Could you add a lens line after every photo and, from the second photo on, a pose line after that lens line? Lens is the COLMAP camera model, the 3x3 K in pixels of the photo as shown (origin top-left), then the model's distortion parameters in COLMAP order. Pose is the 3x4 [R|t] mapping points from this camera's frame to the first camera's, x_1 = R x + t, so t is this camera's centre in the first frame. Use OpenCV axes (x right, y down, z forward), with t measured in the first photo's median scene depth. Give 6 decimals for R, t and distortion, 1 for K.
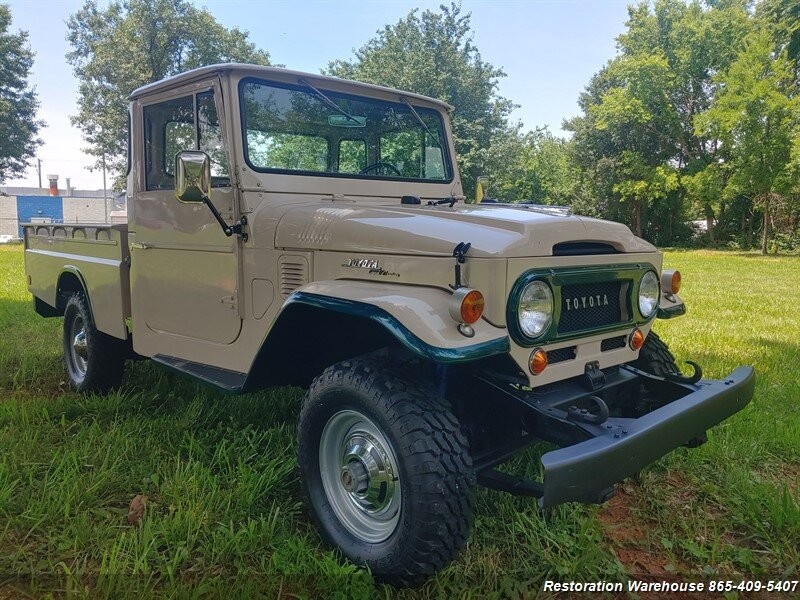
lens RADIAL K [[622.3, 0, 396.0], [0, 622.3, 296.9], [0, 0, 1]] dist [-0.003275, 0.001097]
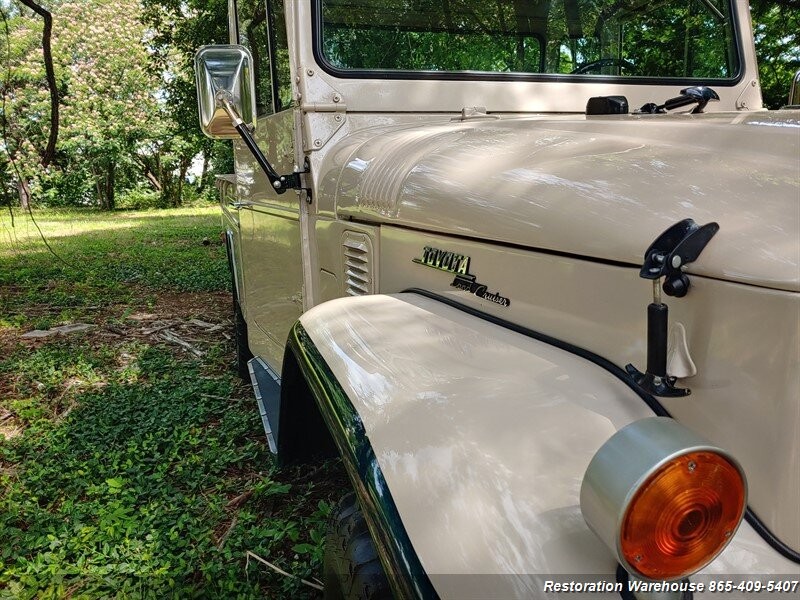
lens RADIAL K [[622.3, 0, 396.0], [0, 622.3, 296.9], [0, 0, 1]] dist [-0.003275, 0.001097]
pose [[0.904969, 0.058358, -0.421457, 0.096525], [-0.023901, 0.995958, 0.086586, -0.066173], [0.424806, -0.068285, 0.902705, 0.628867]]
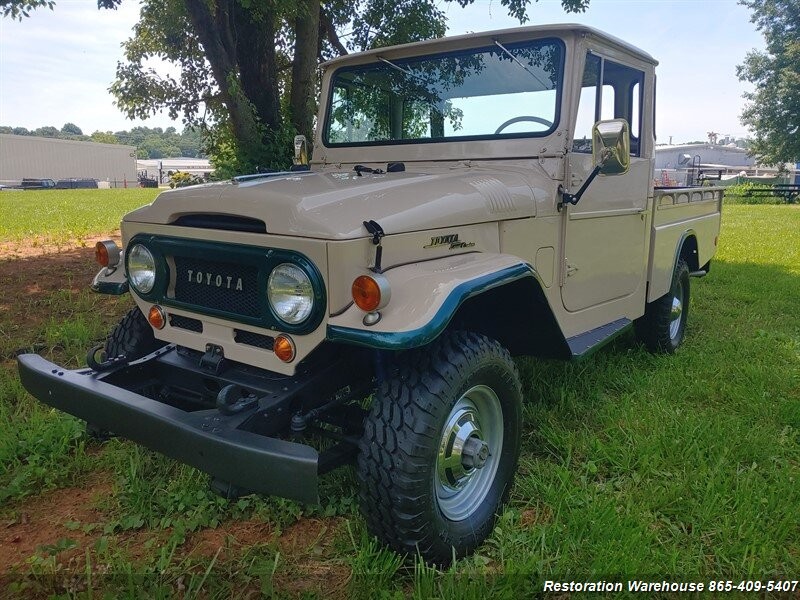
lens RADIAL K [[633.8, 0, 401.9], [0, 633.8, 279.4], [0, 0, 1]] dist [-0.008419, -0.003720]
pose [[0.209091, 0.154901, -0.965550, 1.234676], [-0.117258, 0.984222, 0.132504, -0.145230], [0.970841, 0.085513, 0.223956, 1.024815]]
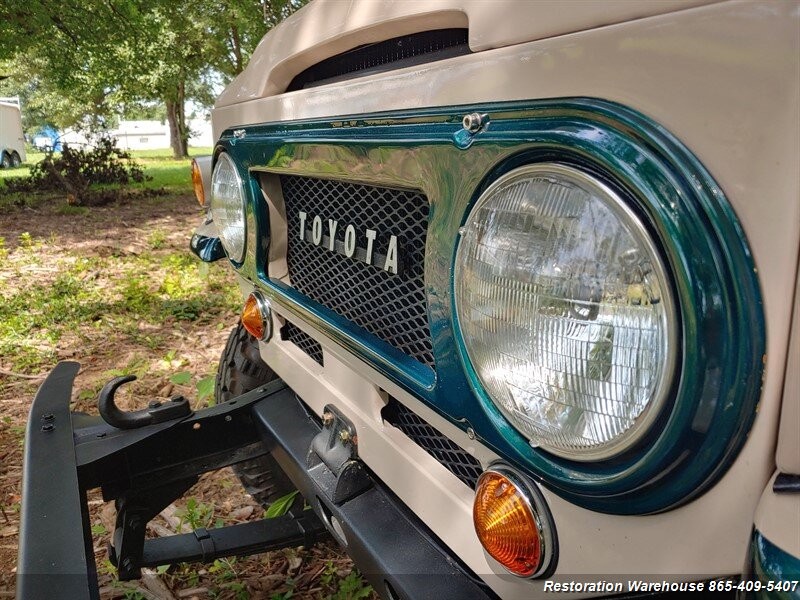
lens RADIAL K [[622.3, 0, 396.0], [0, 622.3, 296.9], [0, 0, 1]] dist [-0.003275, 0.001097]
pose [[-0.228836, 0.245395, -0.942027, 0.599936], [-0.075945, 0.960256, 0.268592, -0.050867], [0.970498, 0.133006, -0.201105, 1.062465]]
